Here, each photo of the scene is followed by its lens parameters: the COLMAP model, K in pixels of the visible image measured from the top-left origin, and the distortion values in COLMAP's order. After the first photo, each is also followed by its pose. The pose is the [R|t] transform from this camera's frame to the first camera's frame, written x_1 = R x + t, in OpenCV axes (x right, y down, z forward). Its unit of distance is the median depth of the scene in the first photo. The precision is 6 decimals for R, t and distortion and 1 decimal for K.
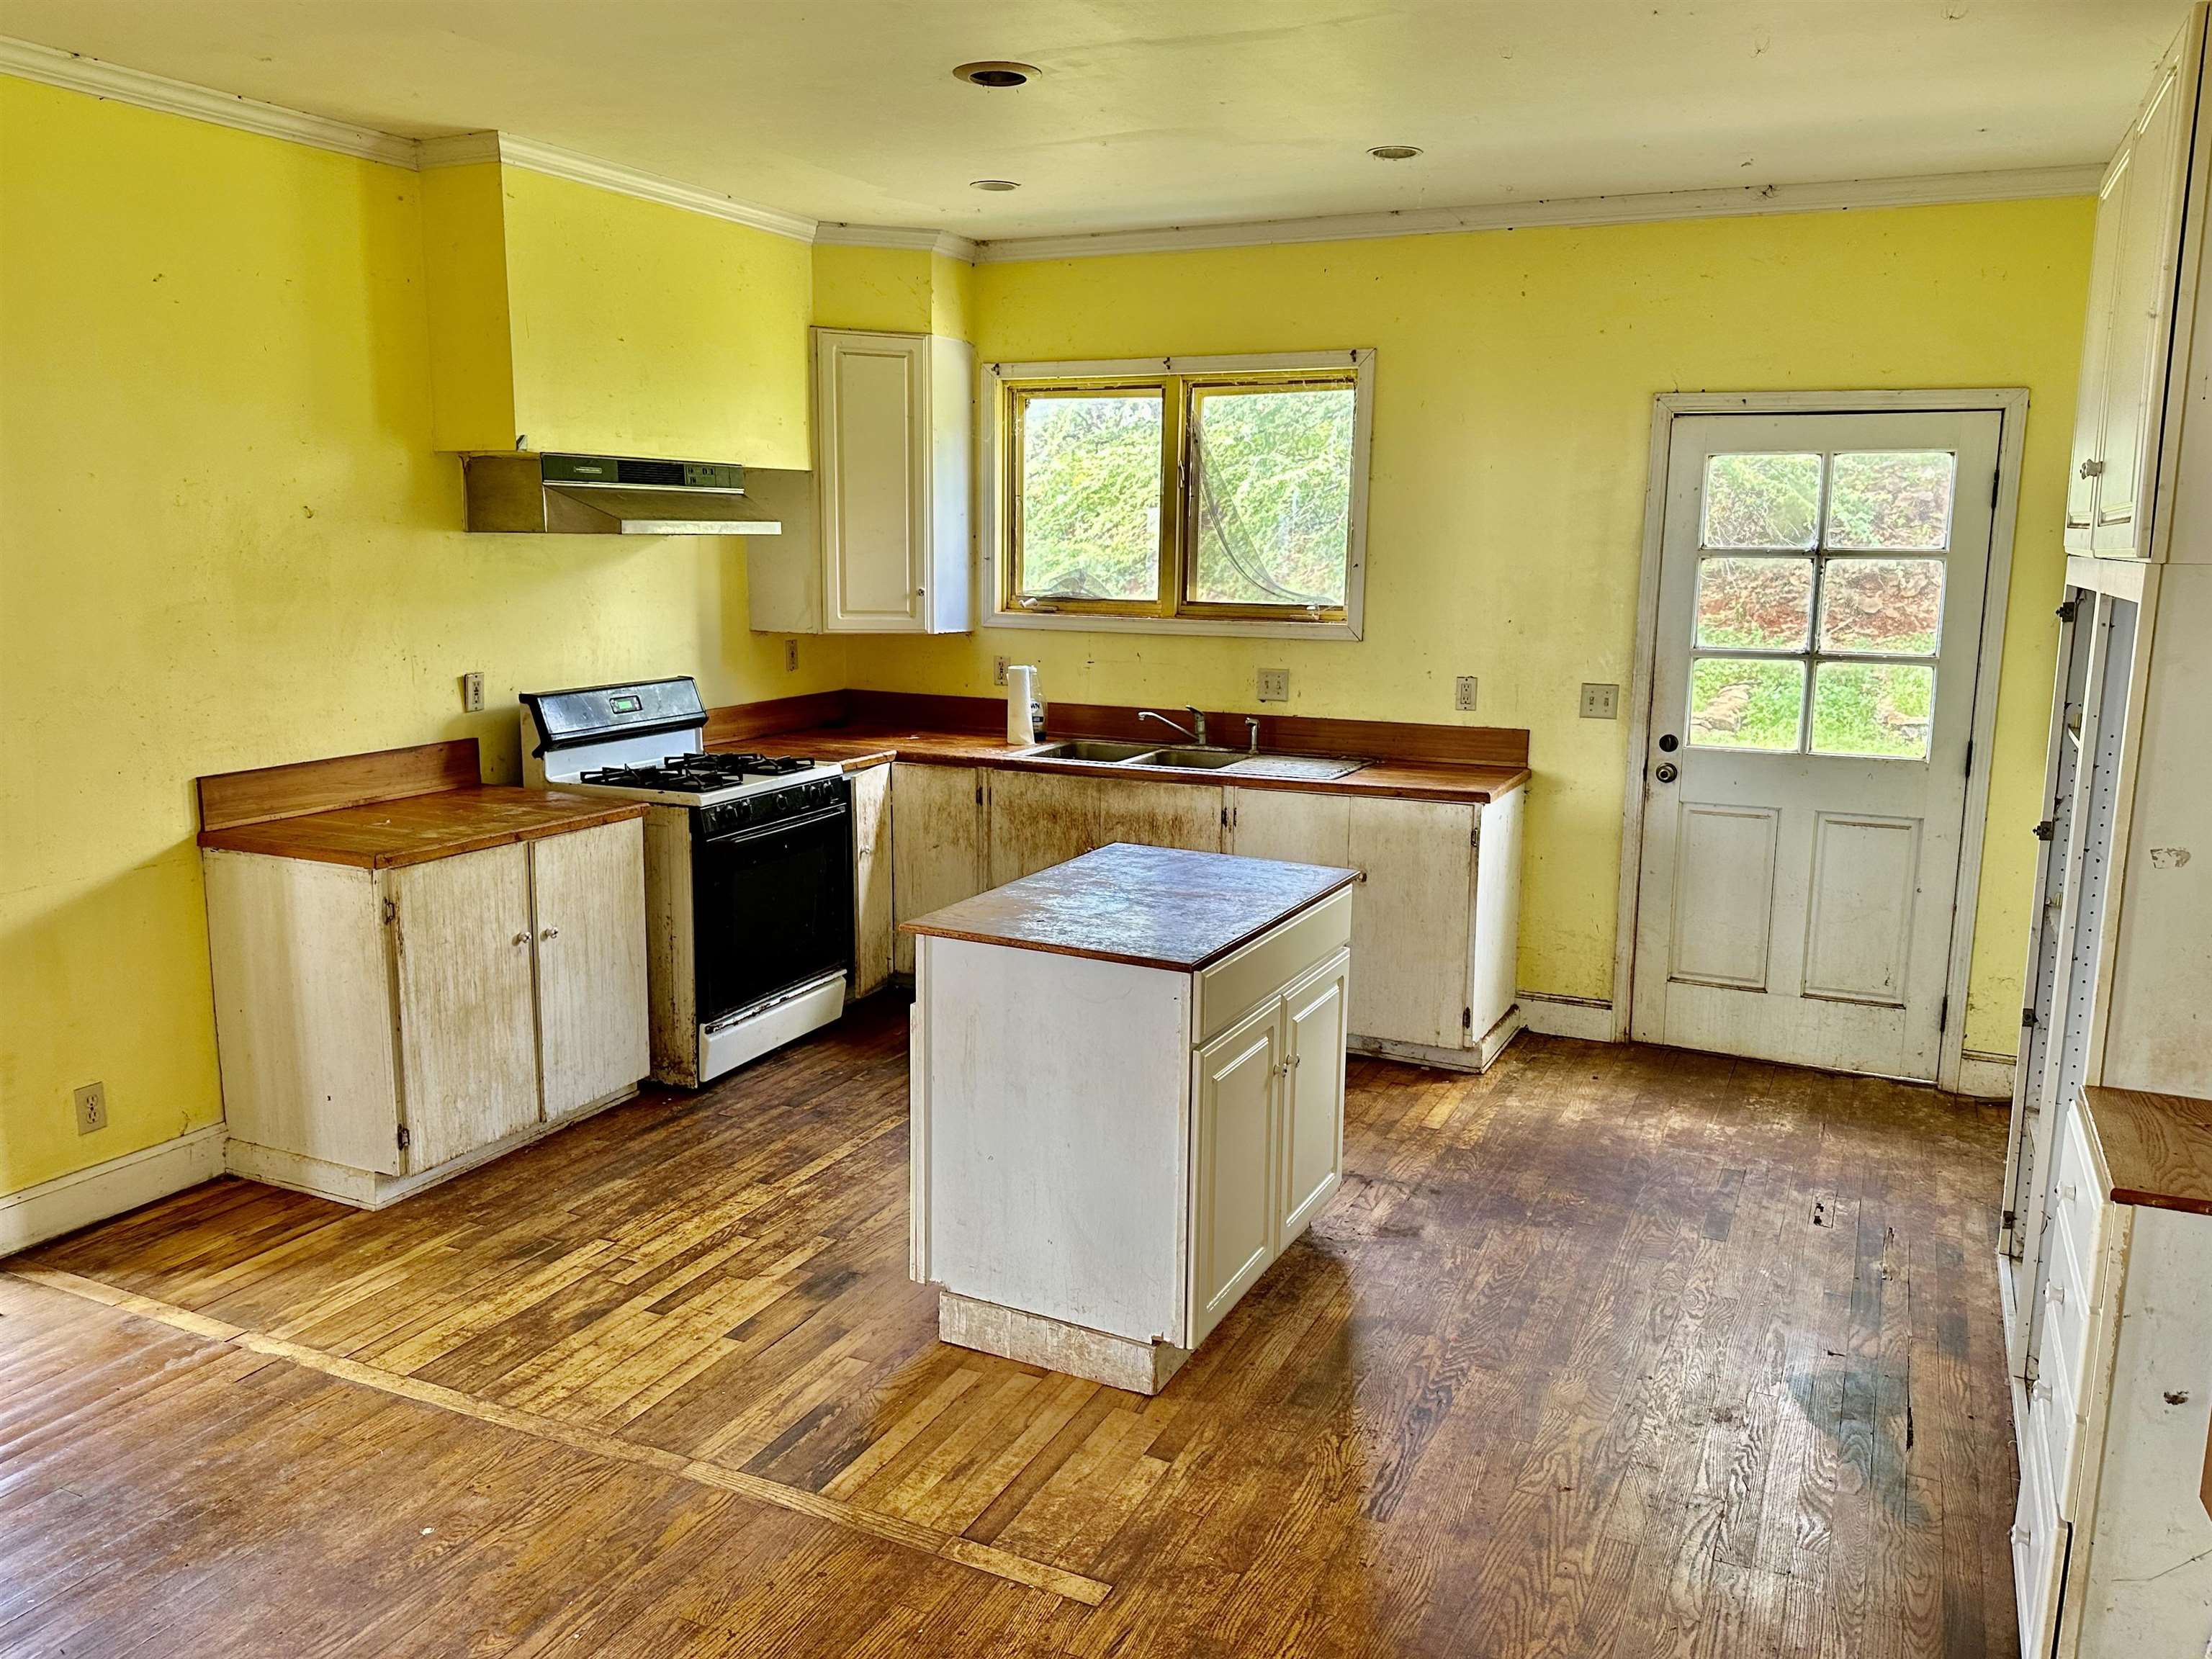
lens RADIAL K [[1666.8, 0, 1109.5], [0, 1666.8, 828.7], [0, 0, 1]] dist [0.037231, -0.021433]
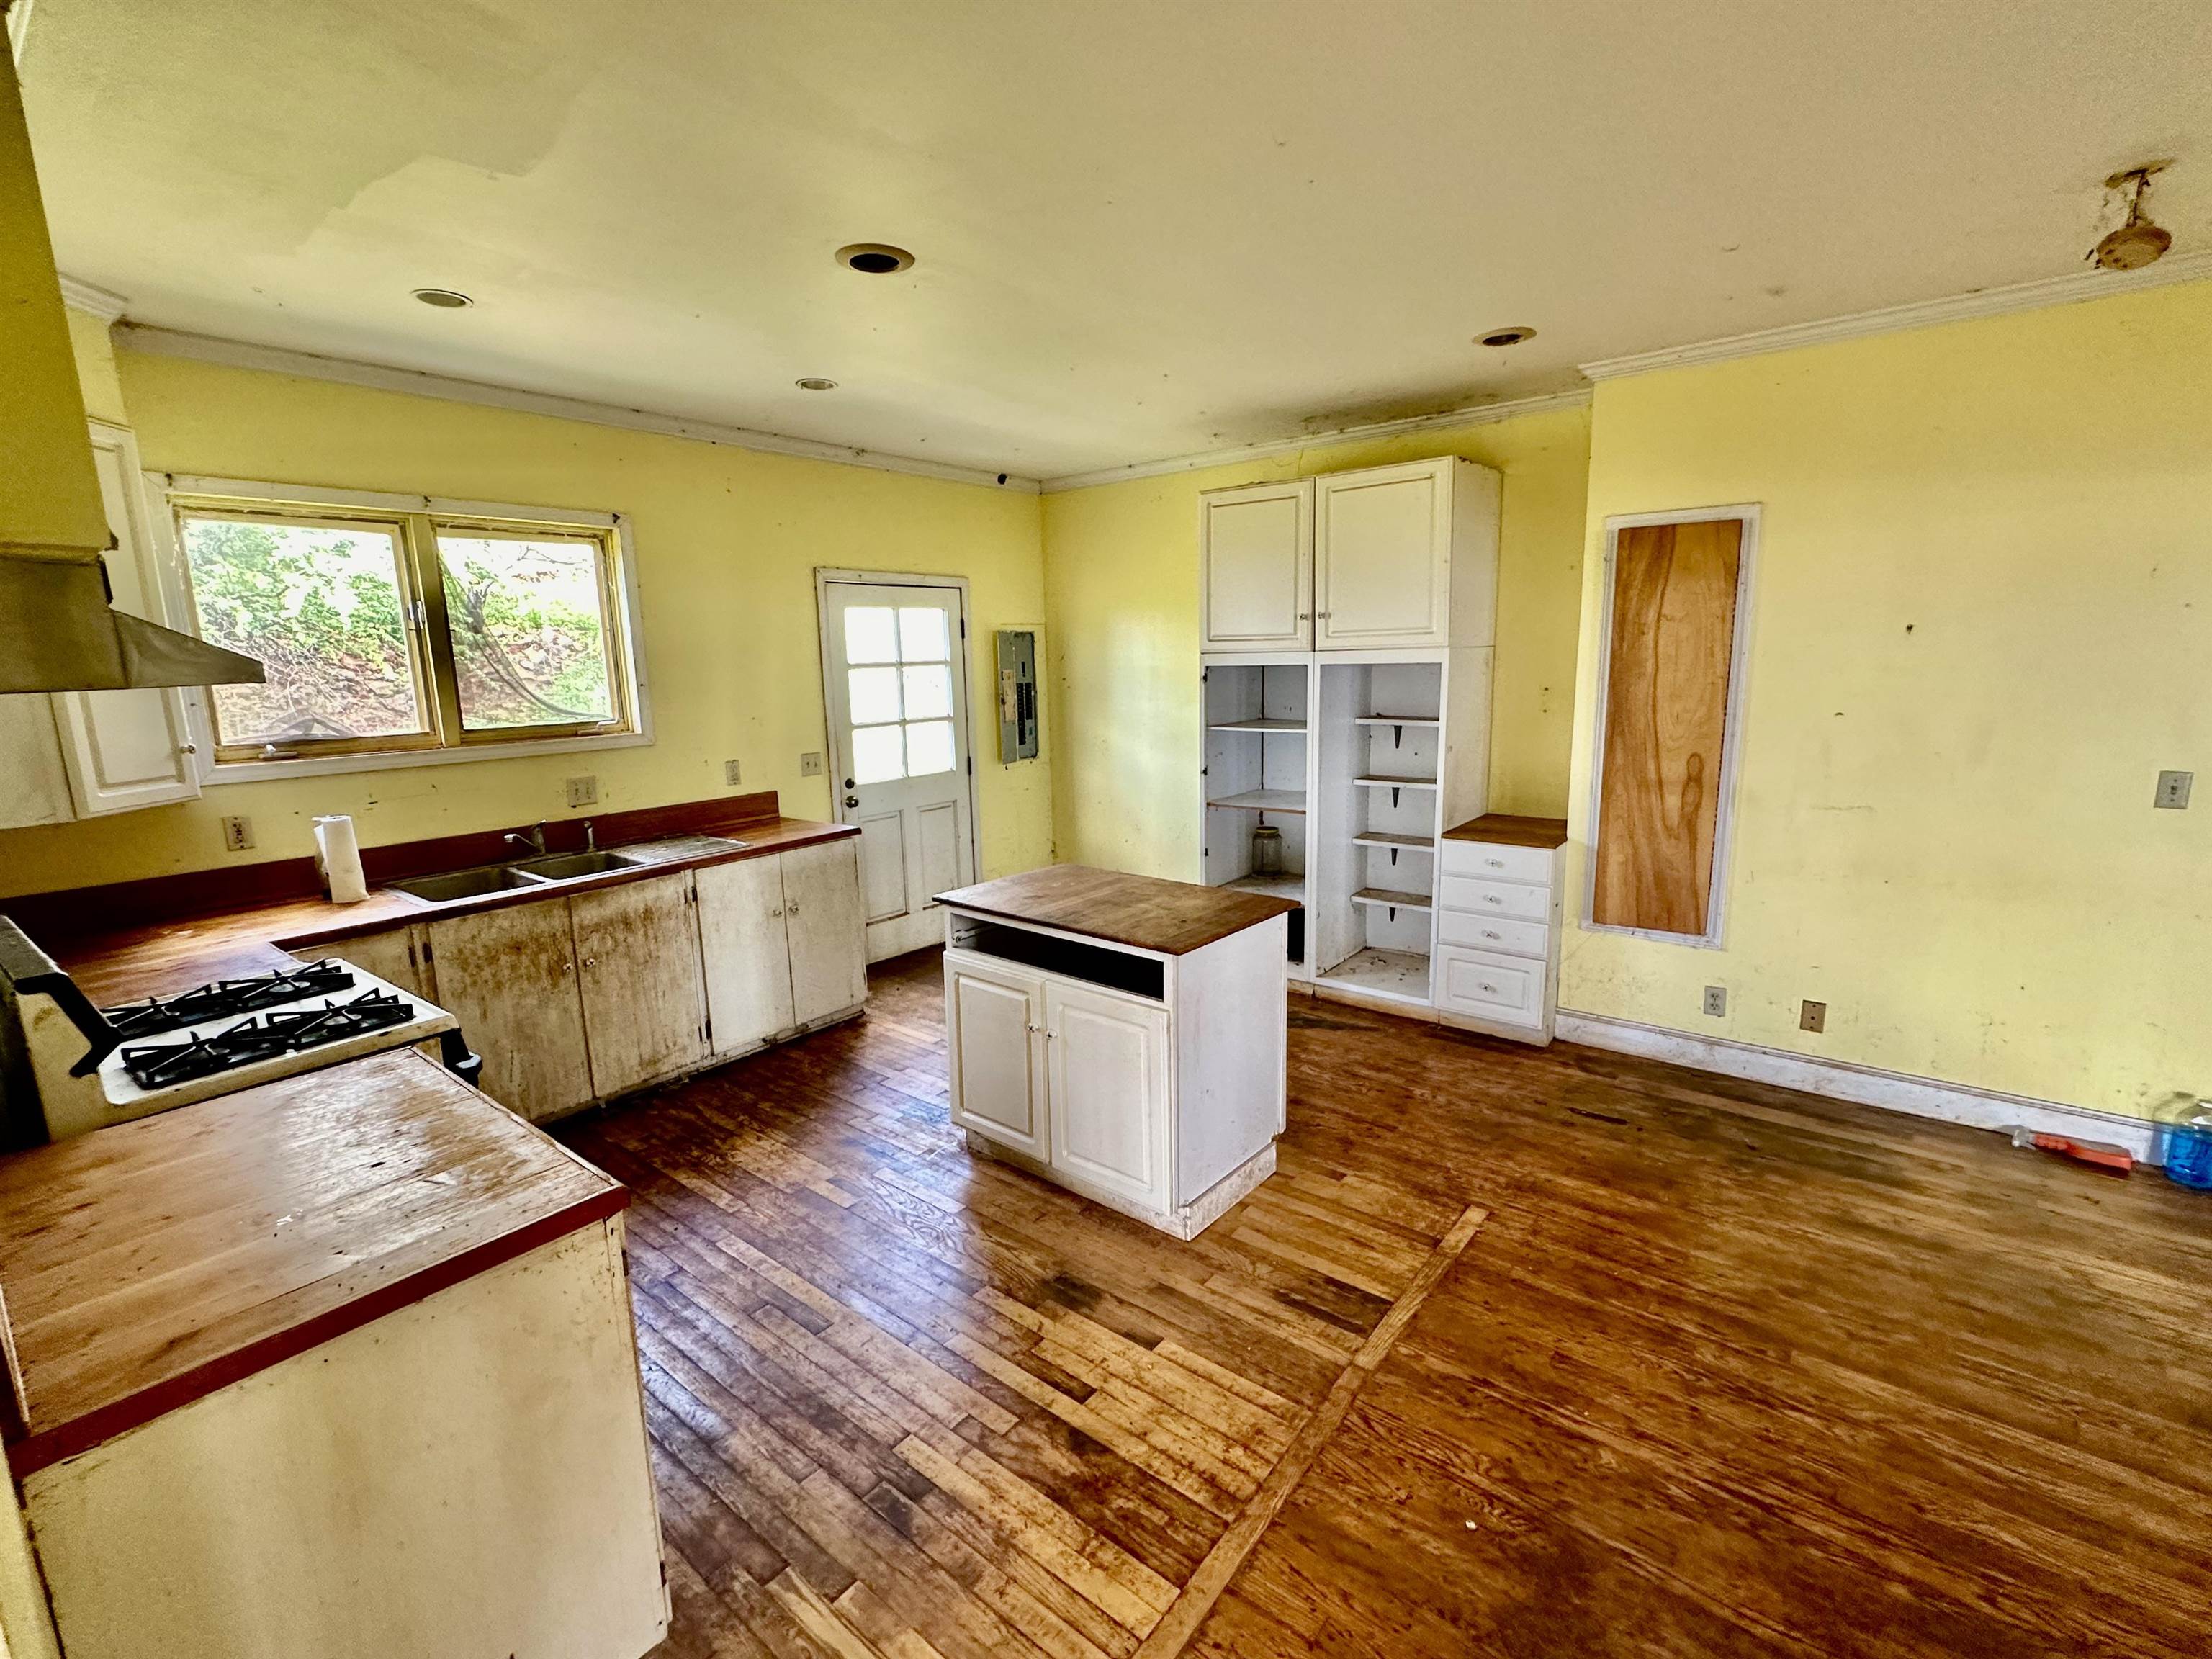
lens RADIAL K [[989.4, 0, 1102.1], [0, 989.4, 833.3], [0, 0, 1]] dist [0.009575, 0.000326]
pose [[0.229374, -0.192654, 0.954082, -0.551343], [0.196282, 0.969234, 0.148525, -0.101503], [-0.953342, 0.153202, 0.260132, 0.535440]]
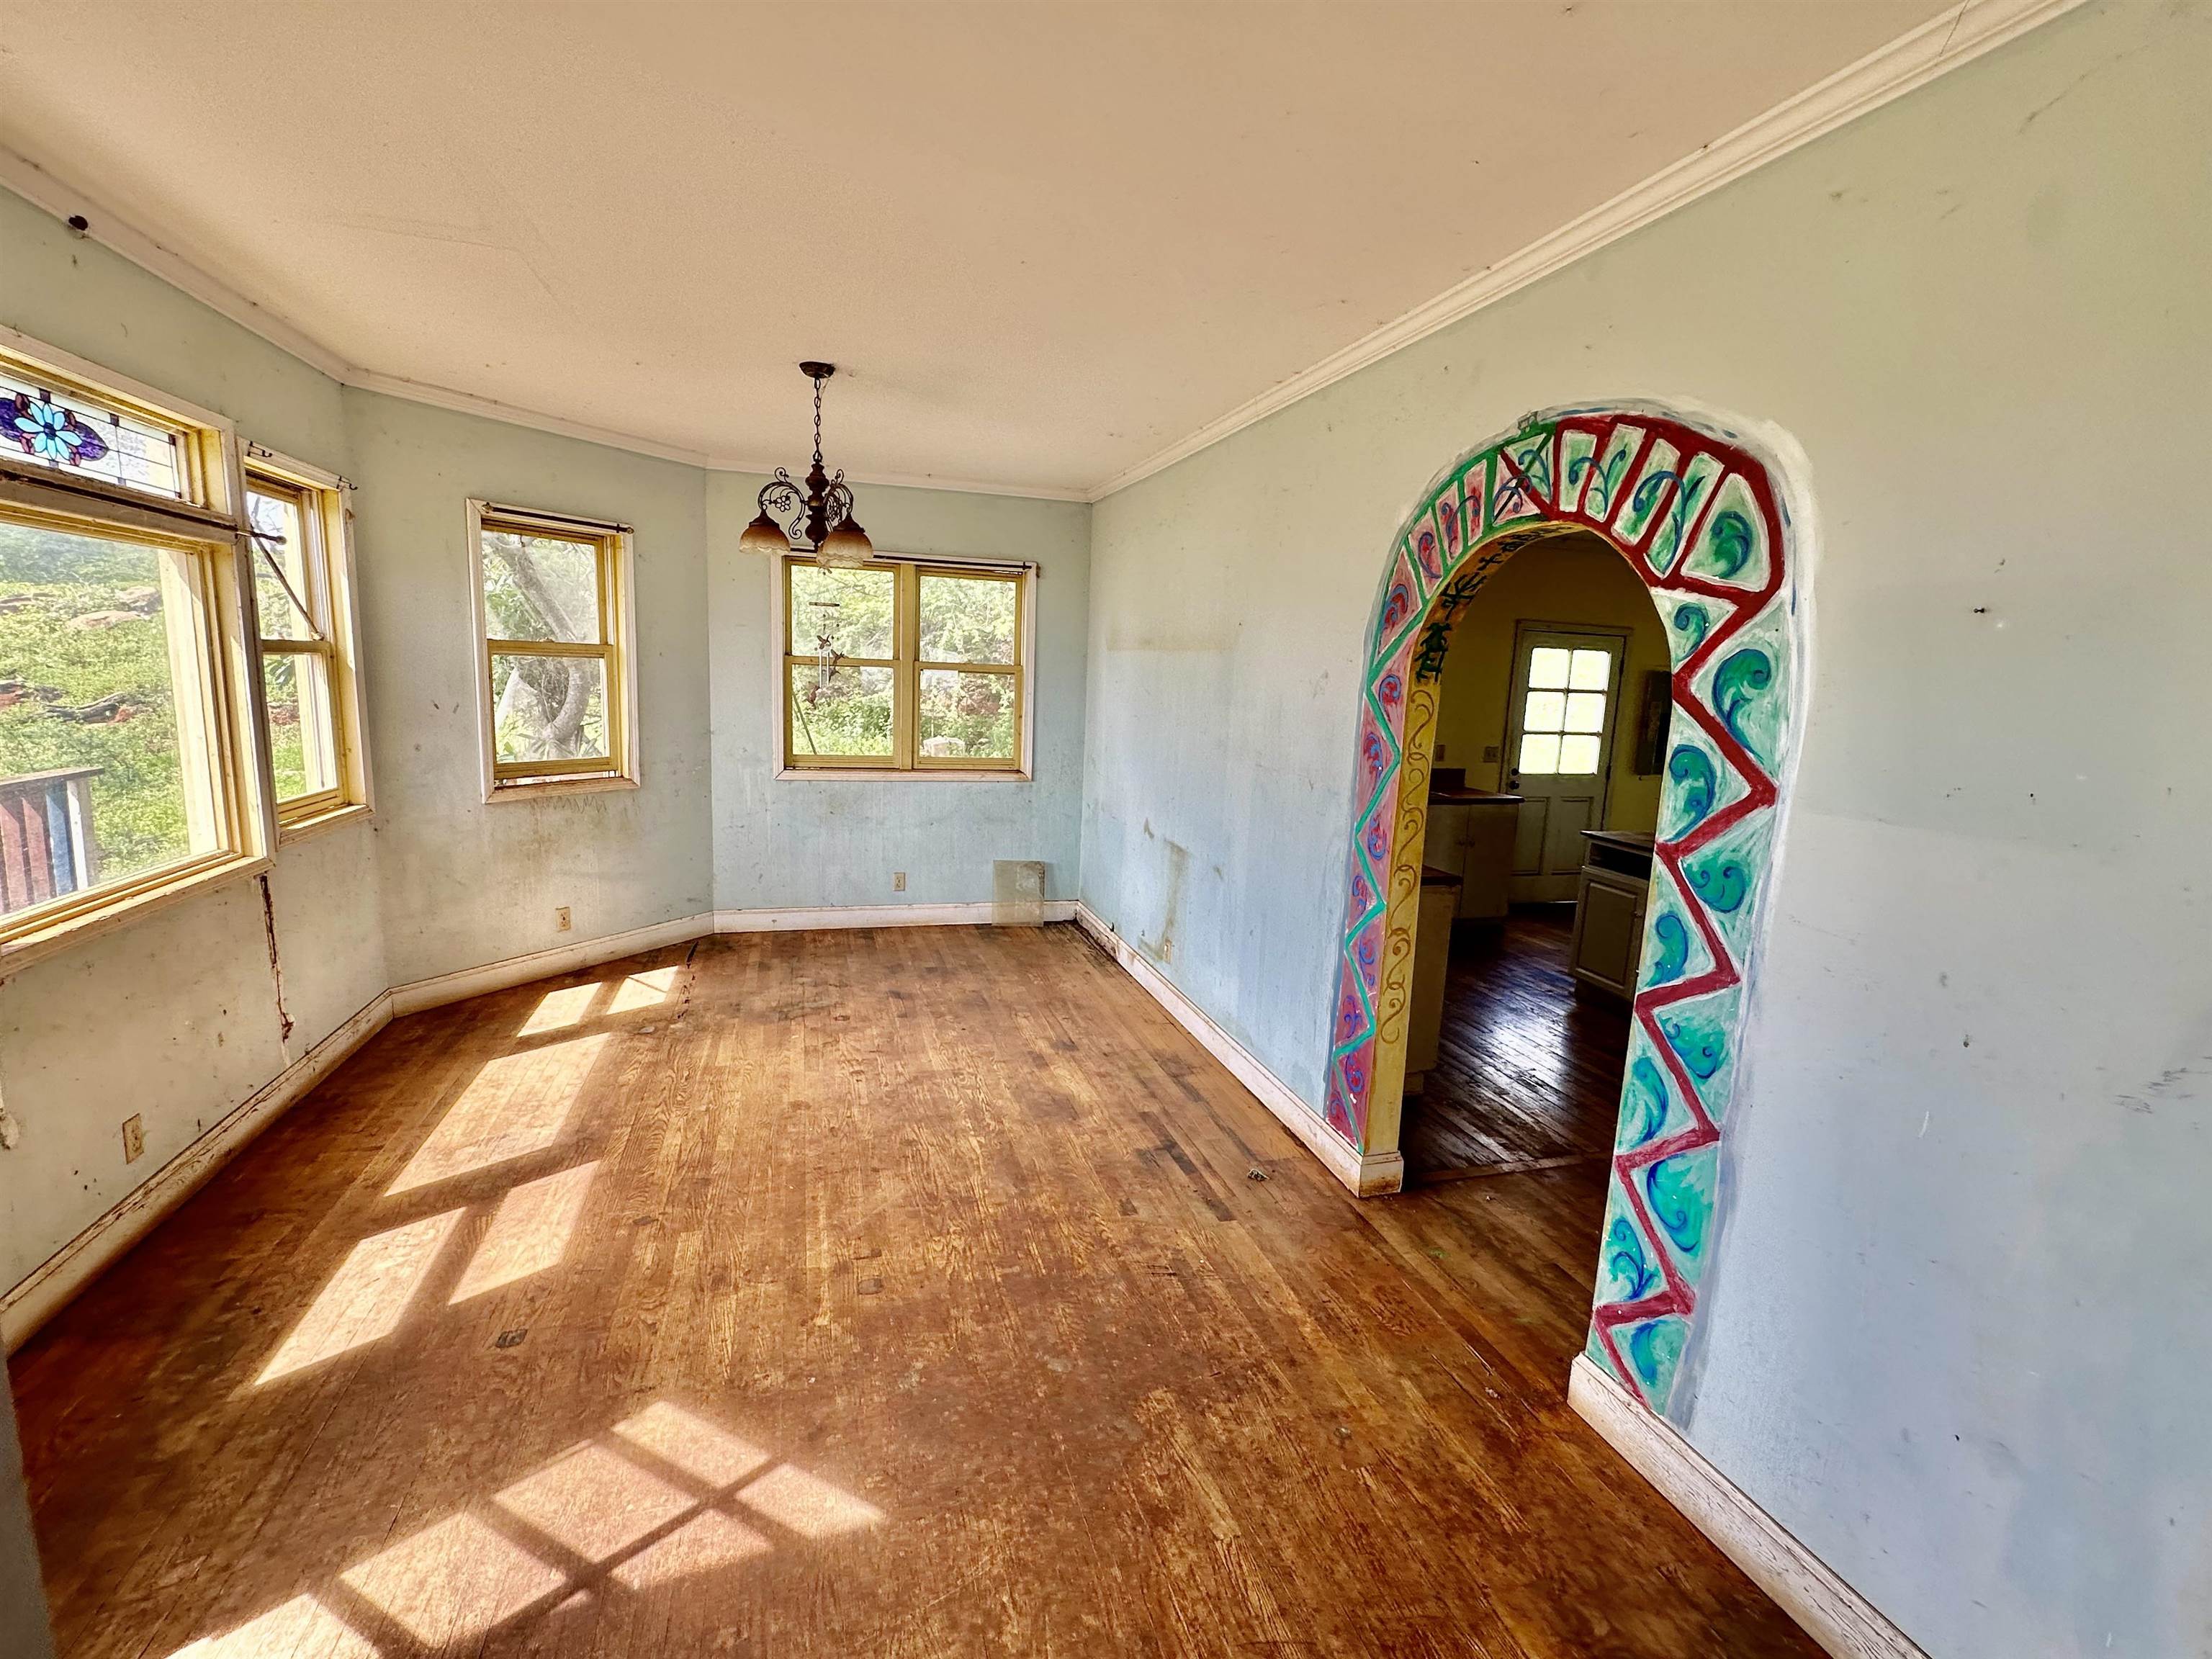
lens RADIAL K [[989.4, 0, 1094.4], [0, 989.4, 826.1], [0, 0, 1]] dist [0.009575, 0.000326]
pose [[0.742034, -0.084540, 0.665010, -1.031074], [0.082973, 0.995971, 0.034030, -0.073010], [-0.665208, 0.029927, 0.746058, 0.379788]]
